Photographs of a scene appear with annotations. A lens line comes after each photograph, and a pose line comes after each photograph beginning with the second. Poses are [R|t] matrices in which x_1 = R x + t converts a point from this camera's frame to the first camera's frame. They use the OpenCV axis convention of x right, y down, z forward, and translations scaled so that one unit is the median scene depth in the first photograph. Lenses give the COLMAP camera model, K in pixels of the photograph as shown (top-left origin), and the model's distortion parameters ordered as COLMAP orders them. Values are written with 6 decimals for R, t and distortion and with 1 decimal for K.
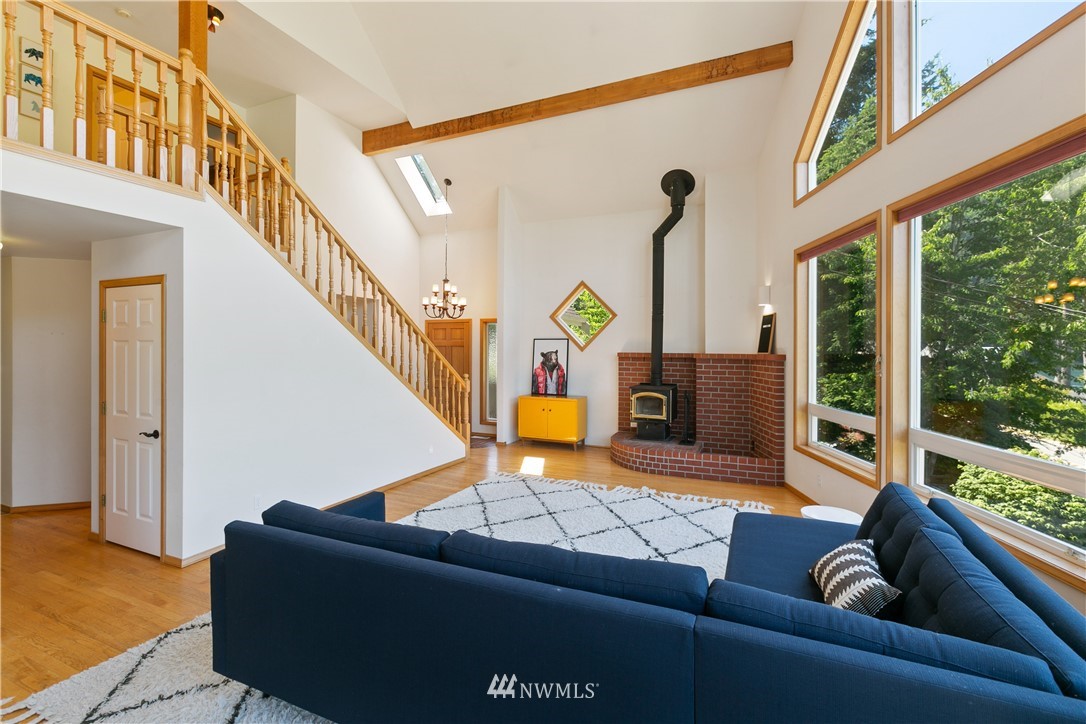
lens RADIAL K [[493.1, 0, 537.7], [0, 493.1, 356.1], [0, 0, 1]] dist [-0.001372, 0.000011]
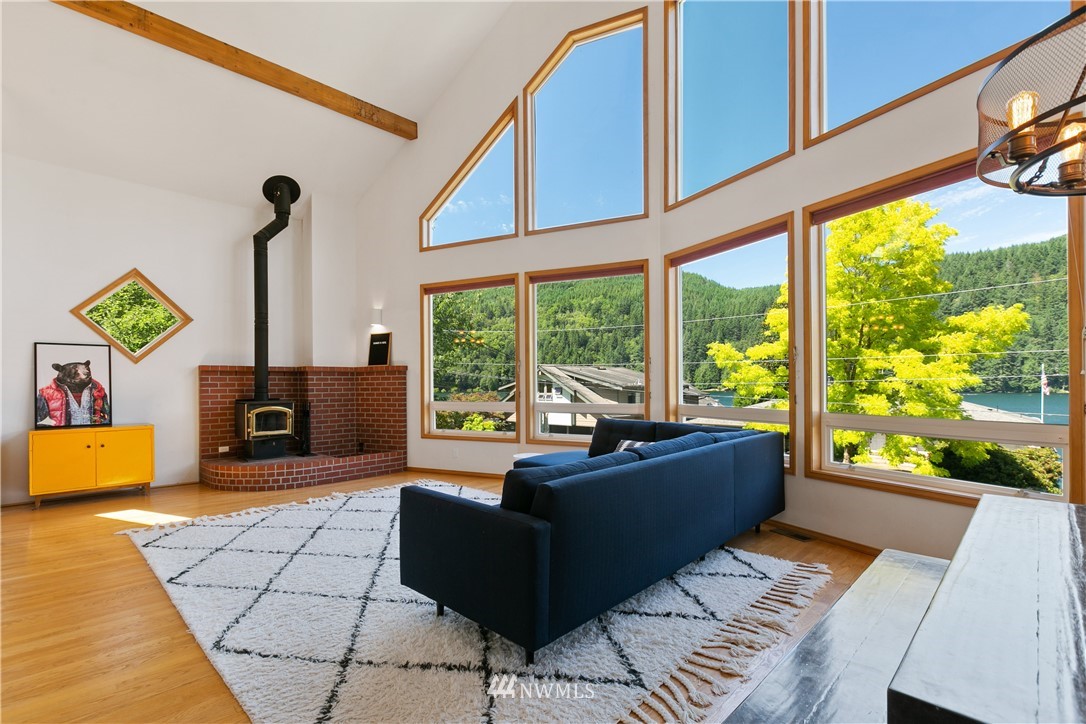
lens RADIAL K [[493.1, 0, 537.6], [0, 493.1, 390.4], [0, 0, 1]] dist [-0.001372, 0.000011]
pose [[0.342828, -0.020391, 0.939177, -0.468246], [0.024144, 0.999625, 0.012890, 0.042572], [-0.939088, 0.018256, 0.343192, 0.206431]]
